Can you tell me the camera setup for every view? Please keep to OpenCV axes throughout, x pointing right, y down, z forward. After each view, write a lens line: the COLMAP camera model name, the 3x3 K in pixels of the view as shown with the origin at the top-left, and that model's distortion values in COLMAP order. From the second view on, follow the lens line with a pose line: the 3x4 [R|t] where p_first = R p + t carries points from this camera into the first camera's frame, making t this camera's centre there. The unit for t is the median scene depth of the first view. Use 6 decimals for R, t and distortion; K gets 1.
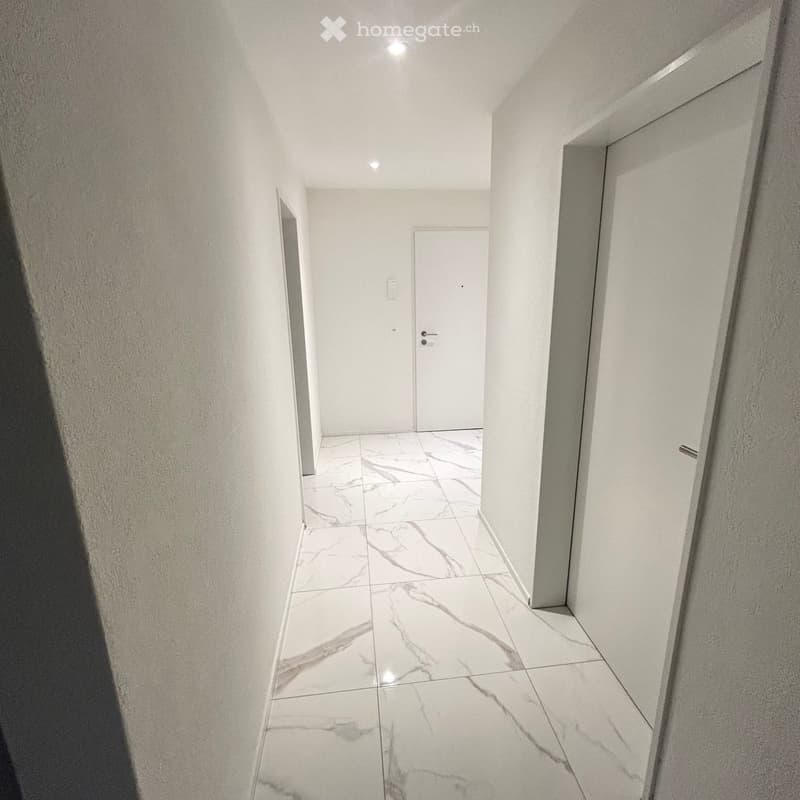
lens RADIAL K [[431.6, 0, 400.6], [0, 431.6, 397.9], [0, 0, 1]] dist [-0.002578, 0.002847]
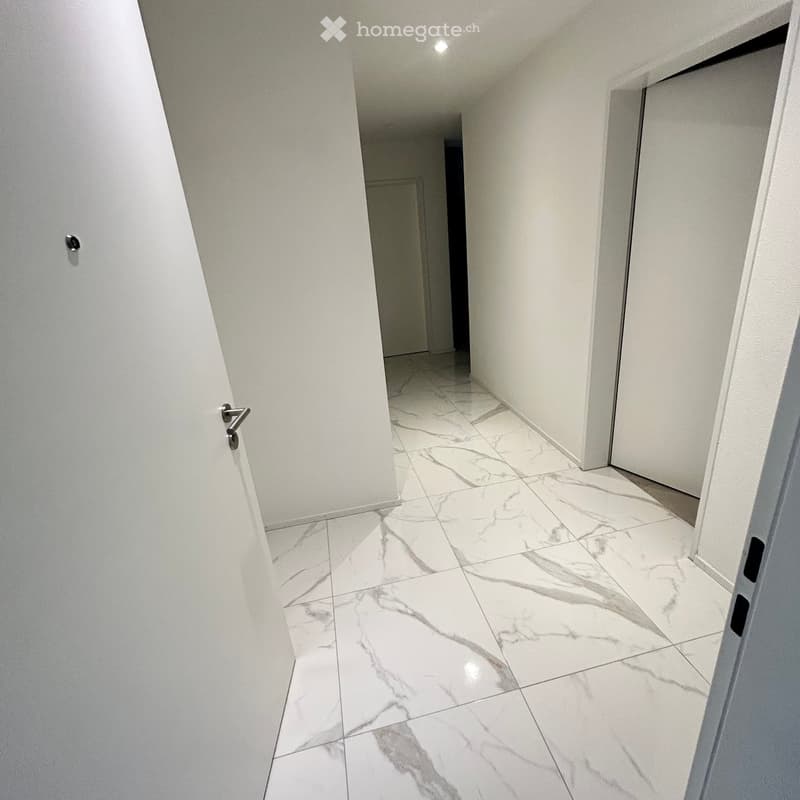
lens RADIAL K [[431.6, 0, 400.6], [0, 431.6, 397.9], [0, 0, 1]] dist [-0.002578, 0.002847]
pose [[-0.989662, 0.135888, -0.045861, 0.198835], [0.084816, 0.812403, 0.576894, -0.415471], [0.115650, 0.567041, -0.815530, 1.639012]]
